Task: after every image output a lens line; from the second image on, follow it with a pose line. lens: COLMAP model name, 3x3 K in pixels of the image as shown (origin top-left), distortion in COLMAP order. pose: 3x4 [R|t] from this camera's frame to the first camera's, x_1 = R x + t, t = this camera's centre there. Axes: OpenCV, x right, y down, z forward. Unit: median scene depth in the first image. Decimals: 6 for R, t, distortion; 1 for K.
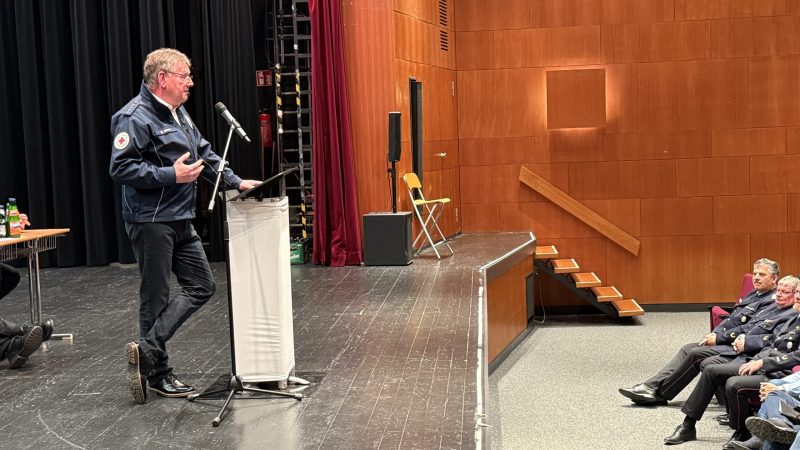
lens RADIAL K [[1110.1, 0, 401.6], [0, 1110.1, 227.7], [0, 0, 1]] dist [0.138741, -0.129559]
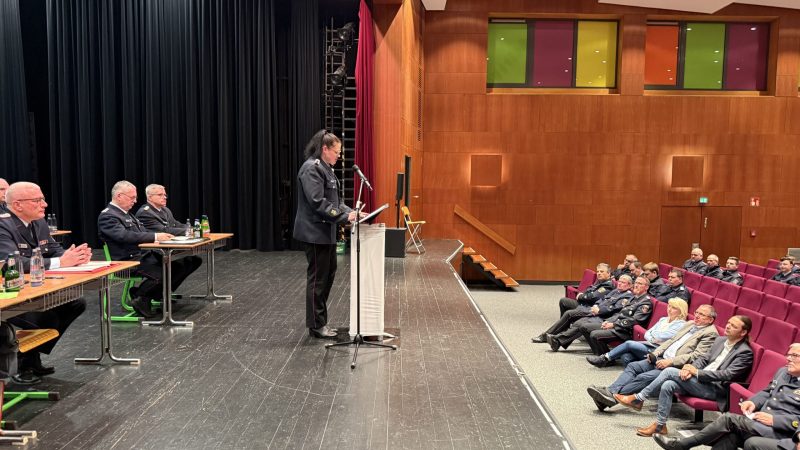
lens RADIAL K [[558.0, 0, 401.5], [0, 558.0, 227.9], [0, 0, 1]] dist [0.086552, -0.125671]
pose [[0.995576, 0.041582, 0.084253, -0.071958], [-0.041272, 0.999133, -0.005413, -0.008541], [-0.084405, 0.001912, 0.996430, 0.084113]]
